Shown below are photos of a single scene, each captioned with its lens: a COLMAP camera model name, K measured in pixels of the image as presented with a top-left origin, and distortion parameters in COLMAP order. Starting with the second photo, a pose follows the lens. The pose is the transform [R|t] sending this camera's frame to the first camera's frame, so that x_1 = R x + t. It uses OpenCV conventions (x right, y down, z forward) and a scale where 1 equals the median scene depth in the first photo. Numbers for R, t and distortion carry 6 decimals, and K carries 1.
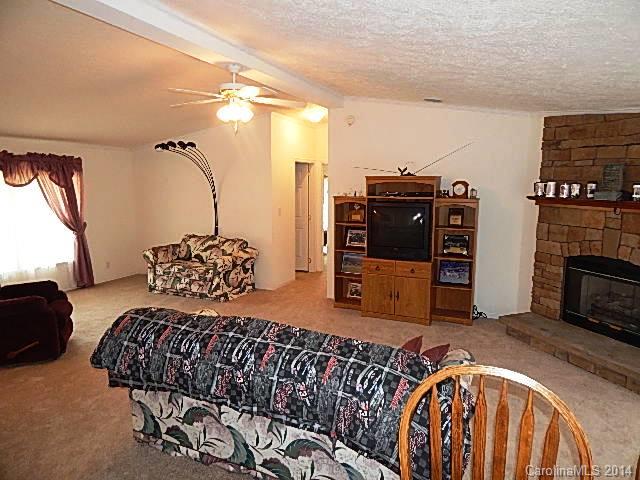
lens RADIAL K [[426.0, 0, 320.0], [0, 426.0, 240.0], [0, 0, 1]] dist [0.004617, -0.002422]
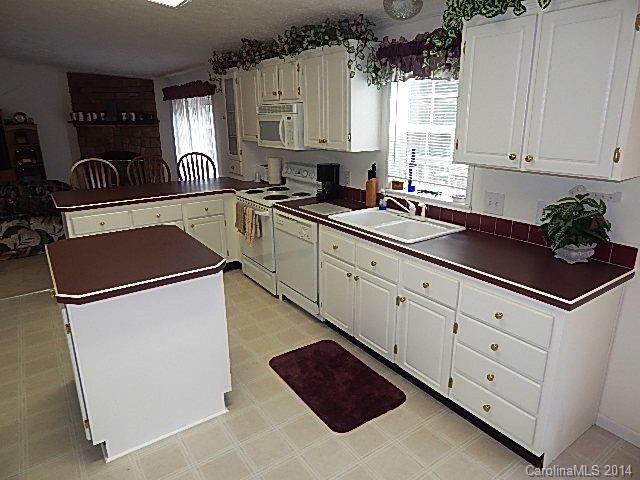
lens RADIAL K [[426.0, 0, 320.0], [0, 426.0, 240.0], [0, 0, 1]] dist [0.004617, -0.002422]
pose [[0.526666, -0.256719, 0.810382, -0.494792], [0.129979, 0.966419, 0.221676, 0.111044], [-0.840077, -0.011417, 0.542348, -0.784653]]
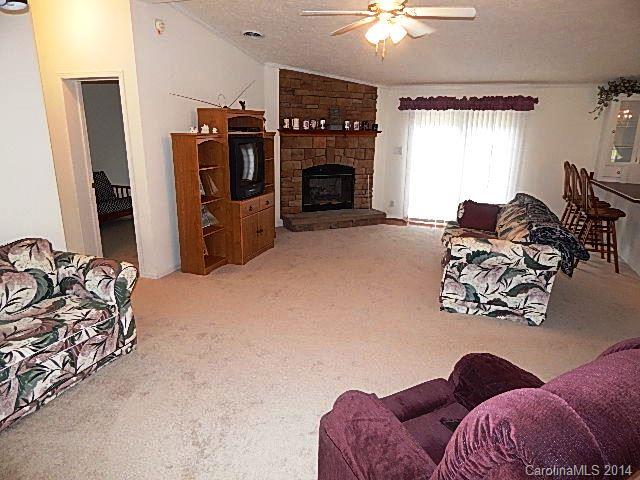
lens RADIAL K [[426.0, 0, 320.0], [0, 426.0, 240.0], [0, 0, 1]] dist [0.004617, -0.002422]
pose [[-0.092176, -0.261526, 0.960785, -0.954636], [0.118111, 0.955209, 0.271340, -0.125283], [-0.988713, 0.138491, -0.057158, 1.061221]]
